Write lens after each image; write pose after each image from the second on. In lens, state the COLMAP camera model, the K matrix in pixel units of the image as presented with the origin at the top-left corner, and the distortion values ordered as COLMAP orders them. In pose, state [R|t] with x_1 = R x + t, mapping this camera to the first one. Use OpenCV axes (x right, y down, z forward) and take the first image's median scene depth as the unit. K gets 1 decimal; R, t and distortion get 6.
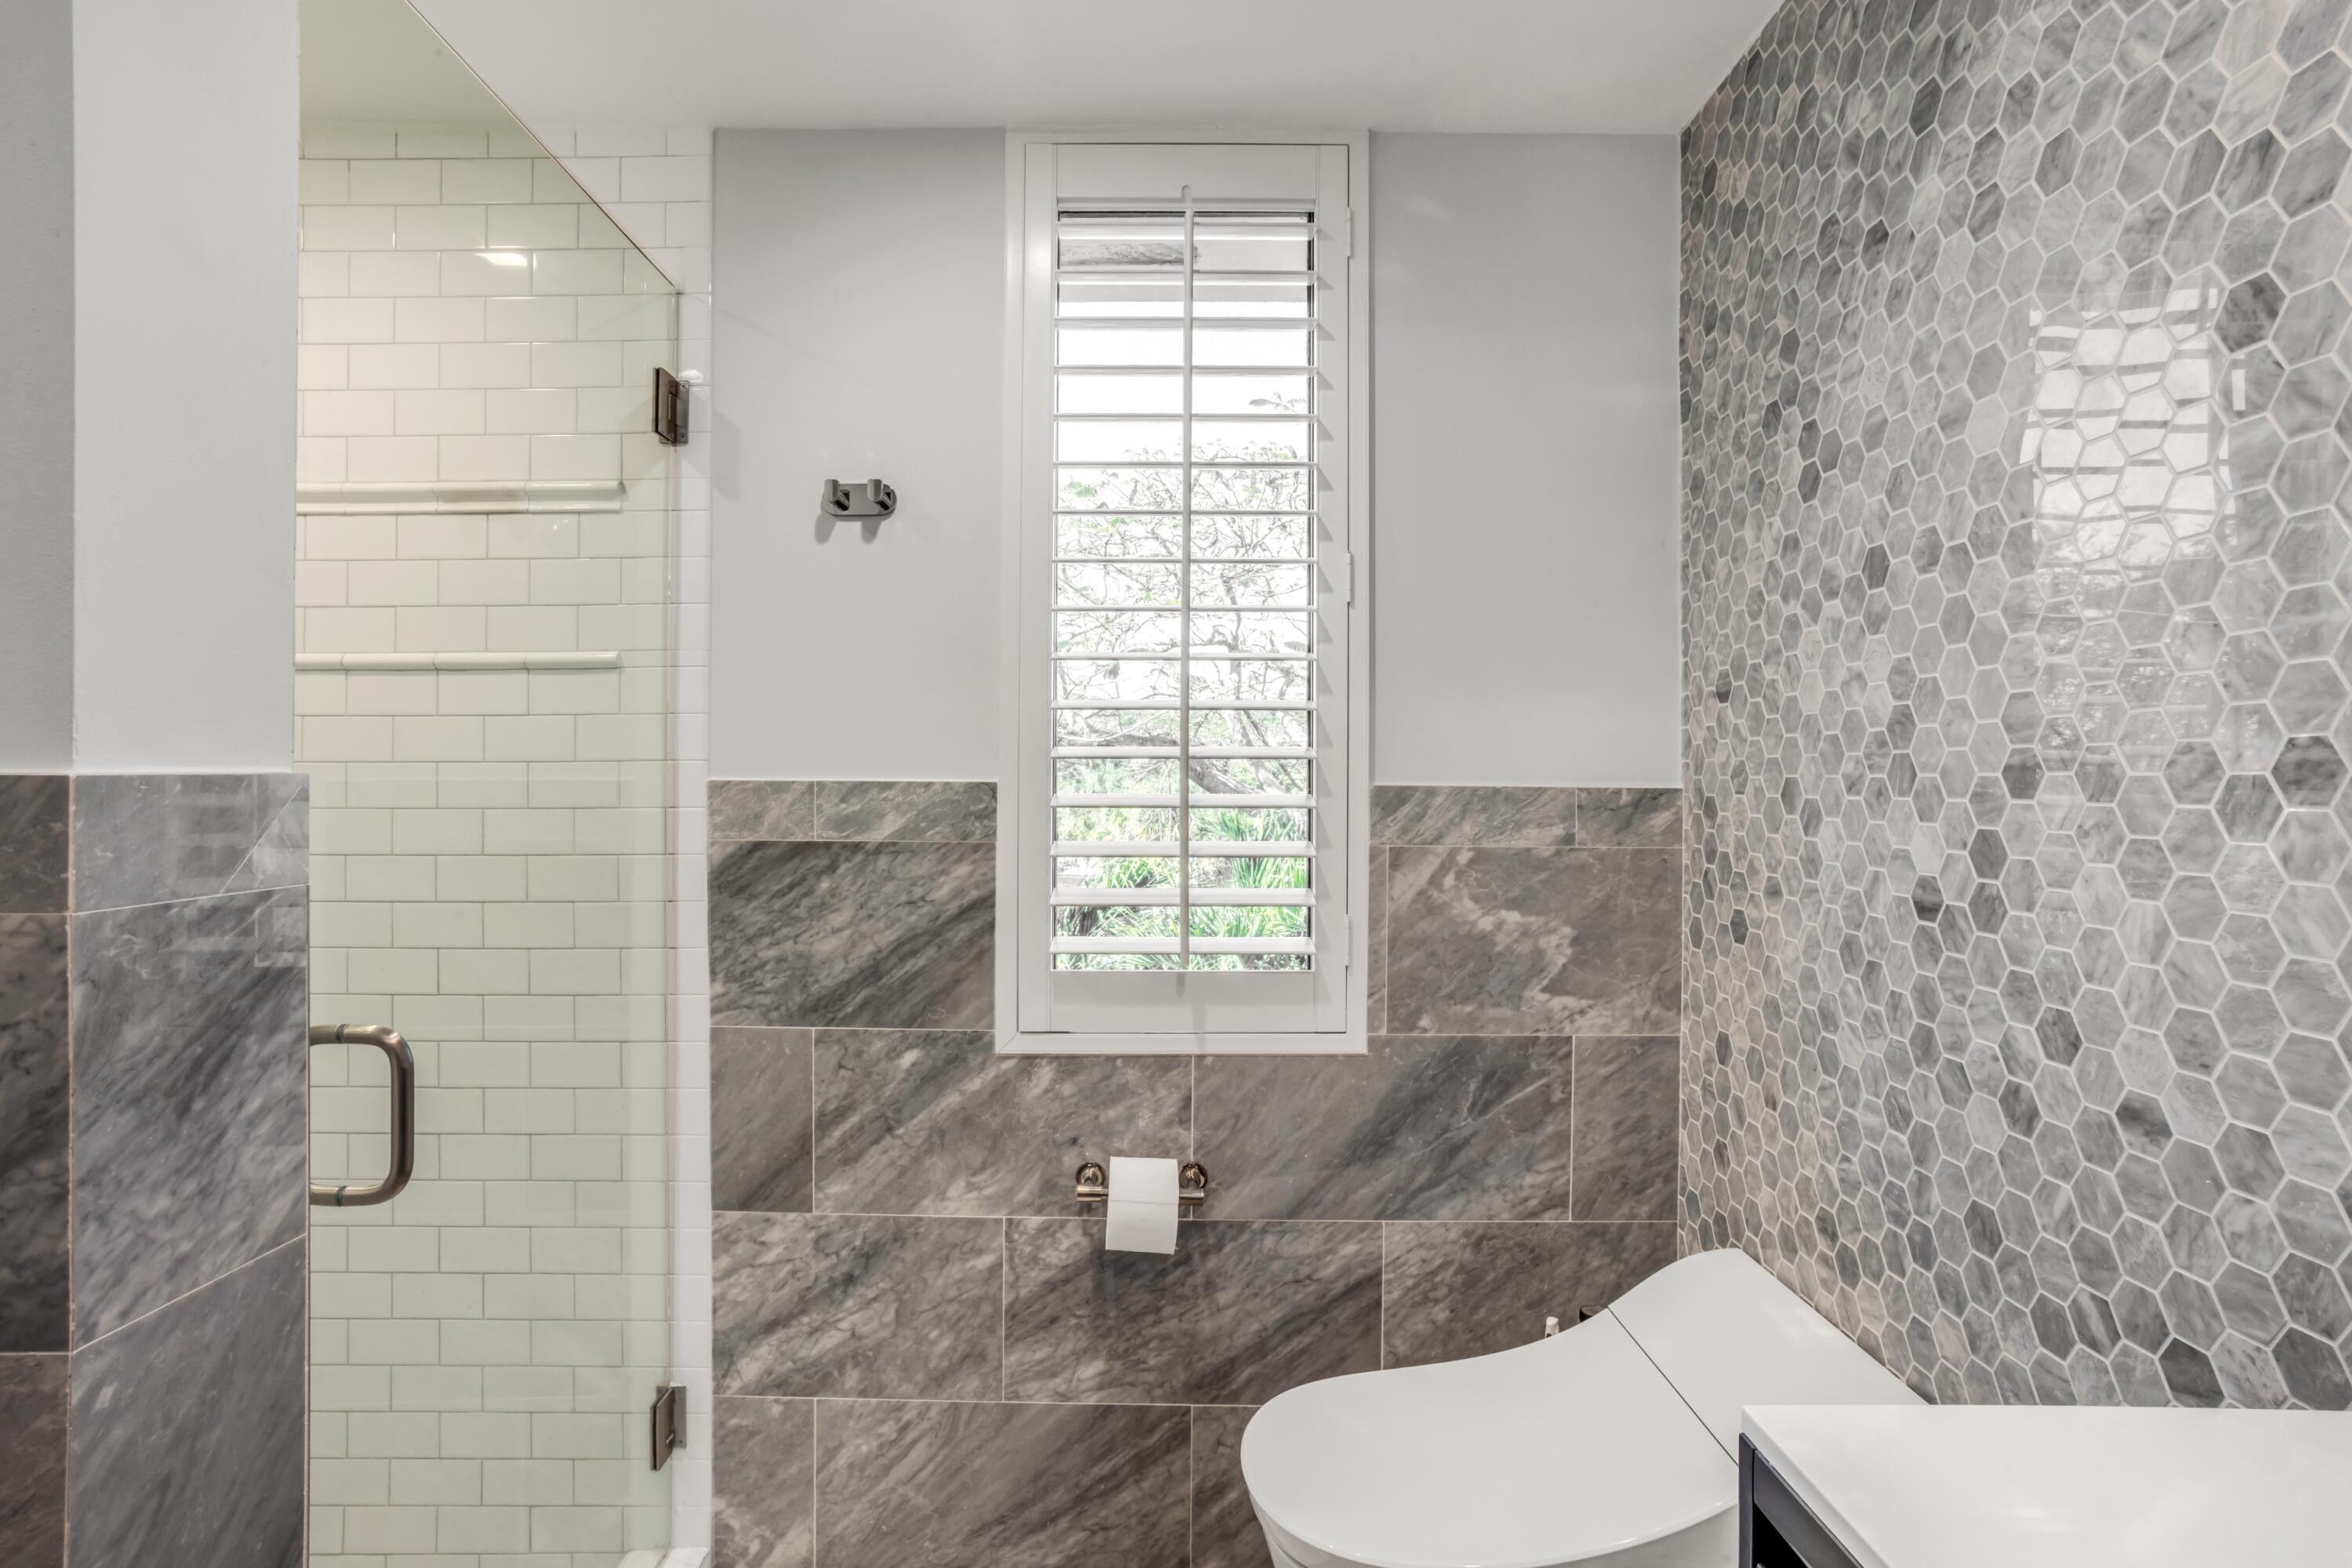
lens RADIAL K [[1145.0, 0, 1169.2], [0, 1145.0, 778.7], [0, 0, 1]] dist [-0.029997, 0.009924]
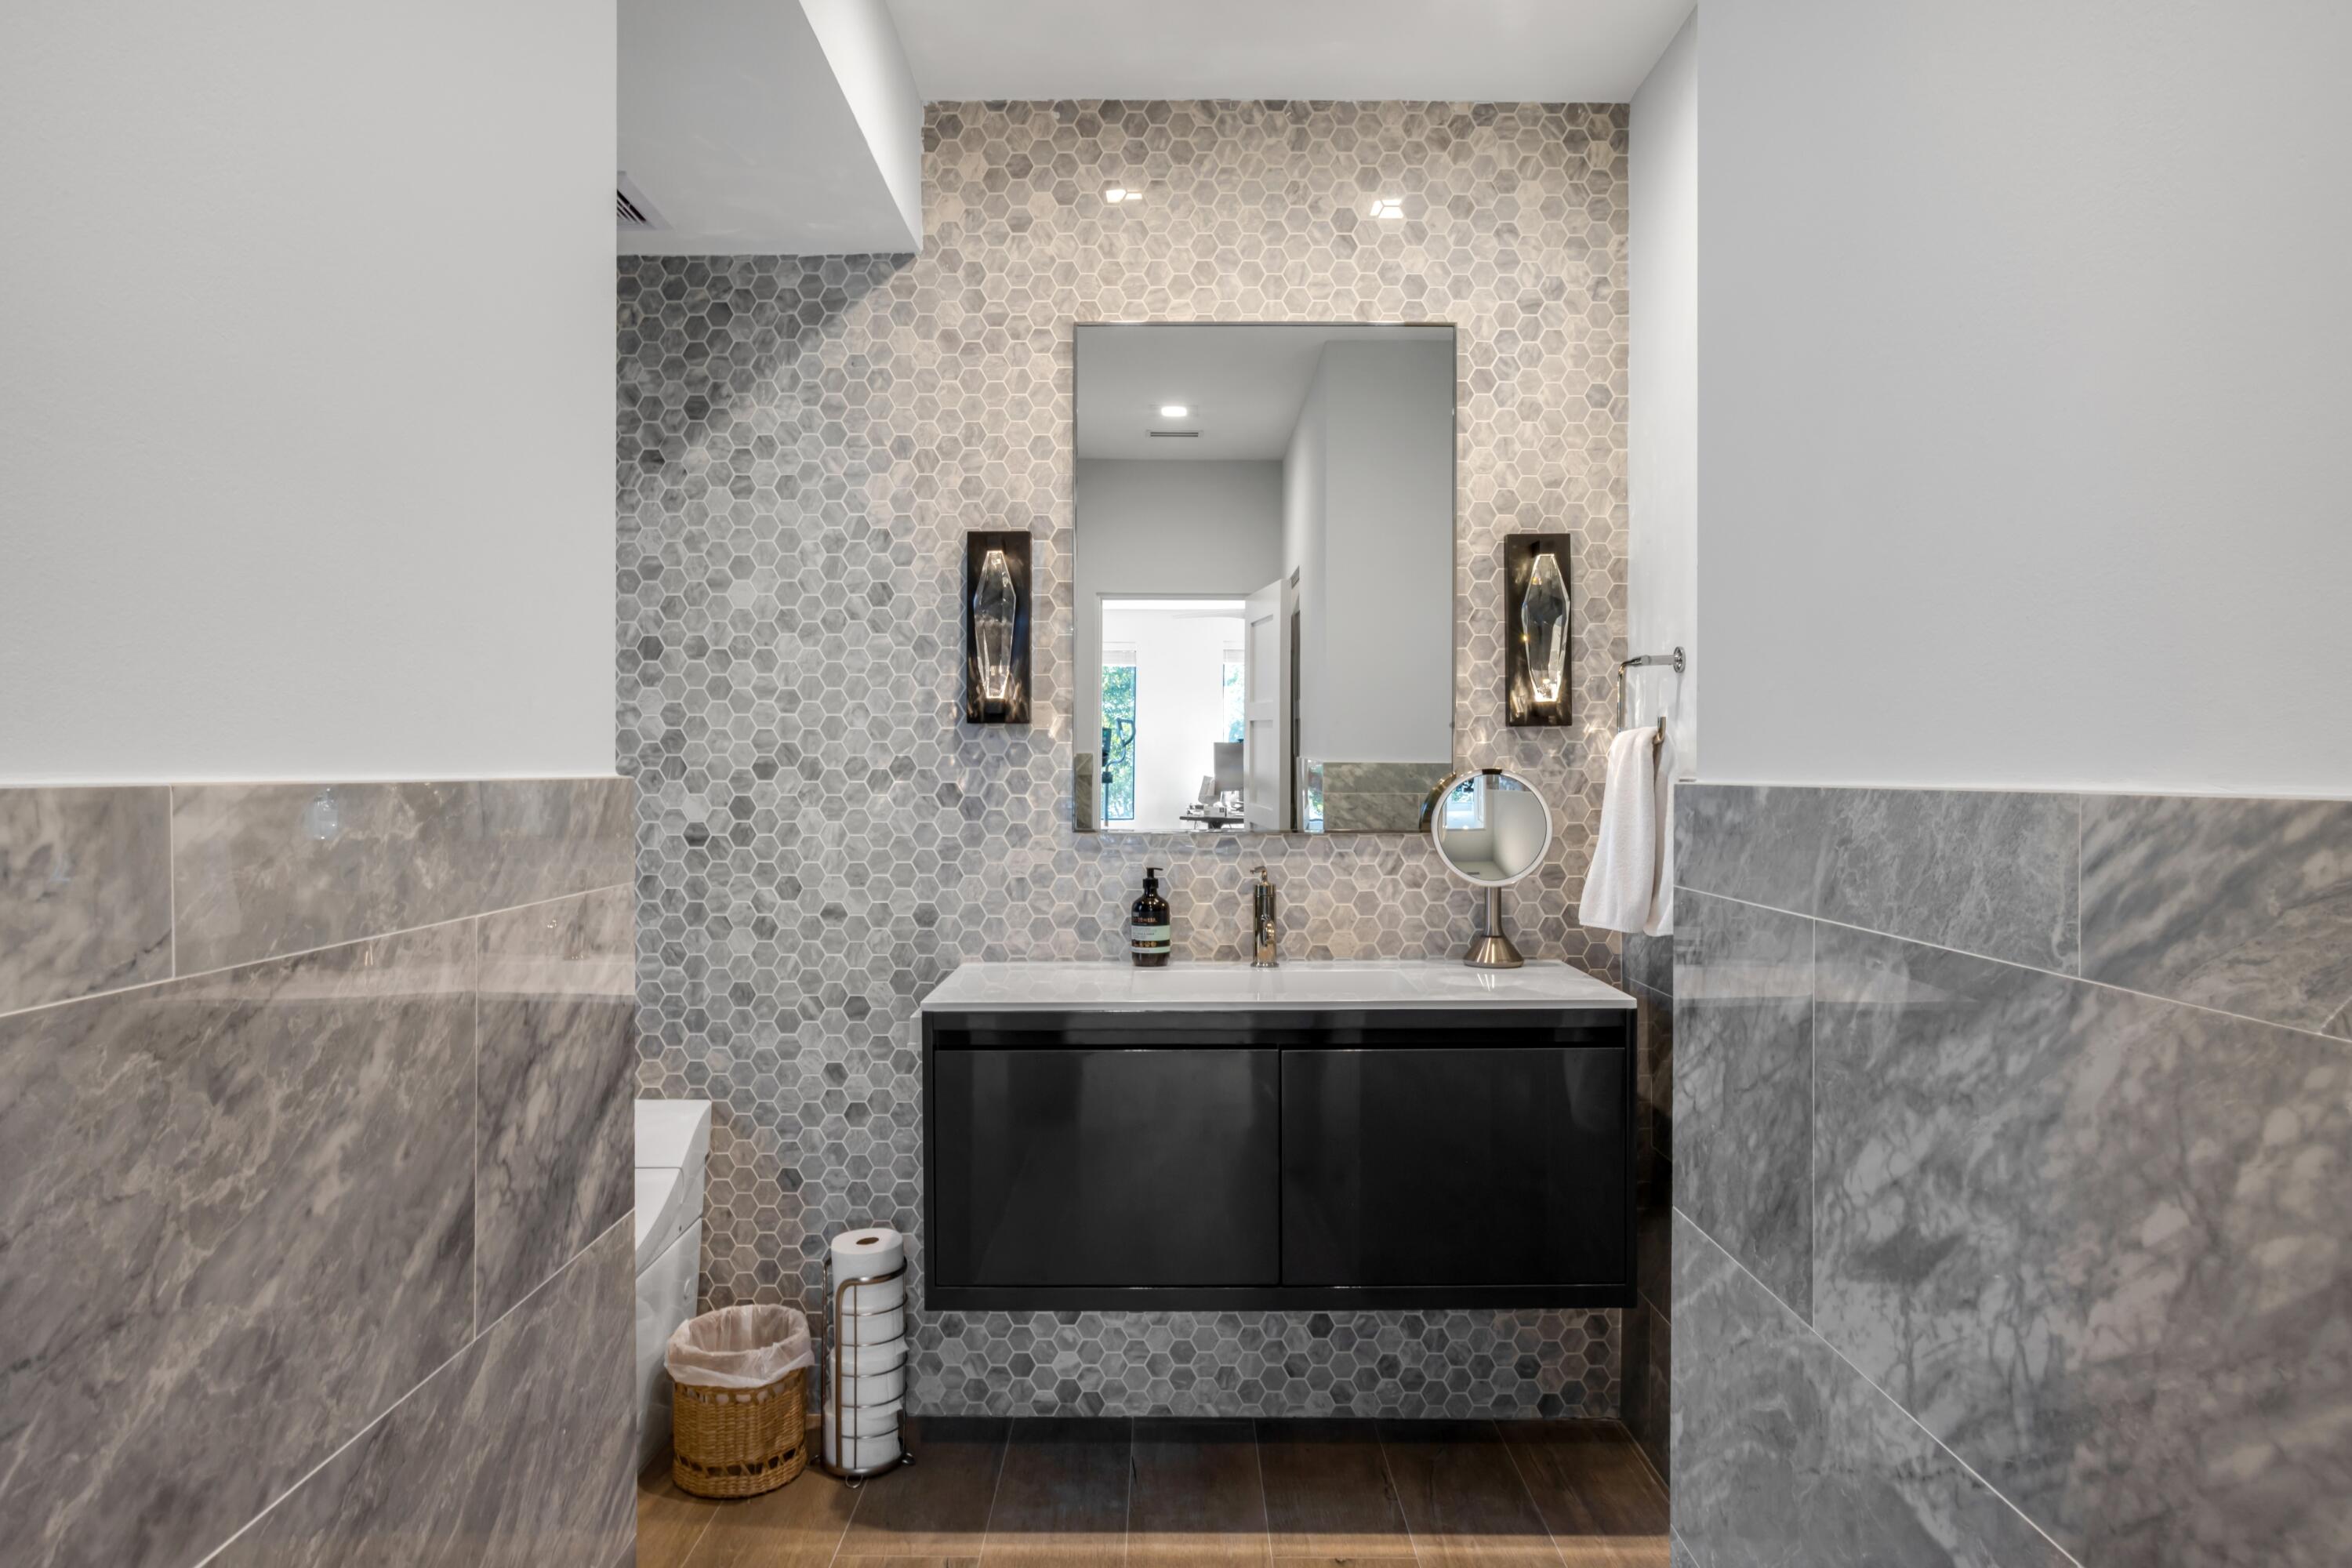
lens RADIAL K [[1145.0, 0, 1174.3], [0, 1145.0, 782.7], [0, 0, 1]] dist [-0.029997, 0.009924]
pose [[-0.001176, -0.007288, 0.999973, -1.321021], [-0.003191, 0.999968, 0.007284, 0.004908], [-0.999994, -0.003182, -0.001199, 0.234369]]
